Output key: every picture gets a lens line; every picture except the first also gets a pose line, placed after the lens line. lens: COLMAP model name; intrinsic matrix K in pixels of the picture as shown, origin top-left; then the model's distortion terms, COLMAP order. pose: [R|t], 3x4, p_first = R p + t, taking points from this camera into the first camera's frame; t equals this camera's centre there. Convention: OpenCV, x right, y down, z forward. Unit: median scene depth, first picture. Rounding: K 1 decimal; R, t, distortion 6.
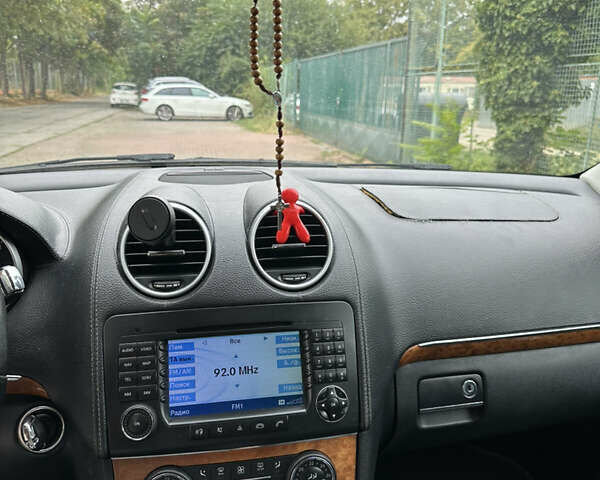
lens RADIAL K [[605.5, 0, 300.0], [0, 605.5, 240.0], [0, 0, 1]] dist [0.152182, -0.398911]
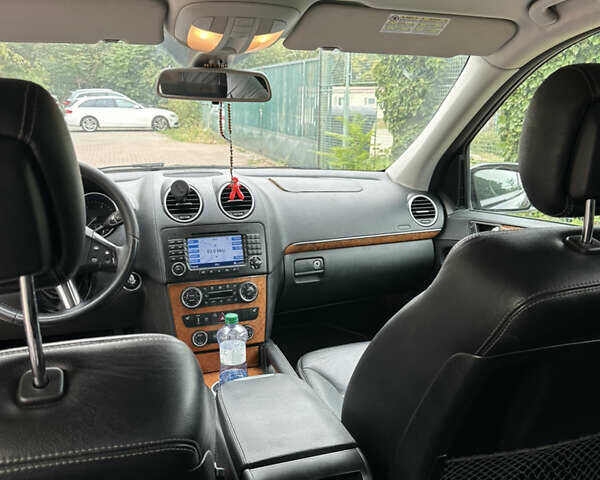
lens RADIAL K [[605.5, 0, 300.0], [0, 605.5, 240.0], [0, 0, 1]] dist [0.152182, -0.398911]
pose [[0.992607, -0.035555, 0.116048, -0.006000], [0.036999, 0.999262, -0.010307, 0.024557], [-0.115596, 0.014524, 0.993190, -0.171843]]
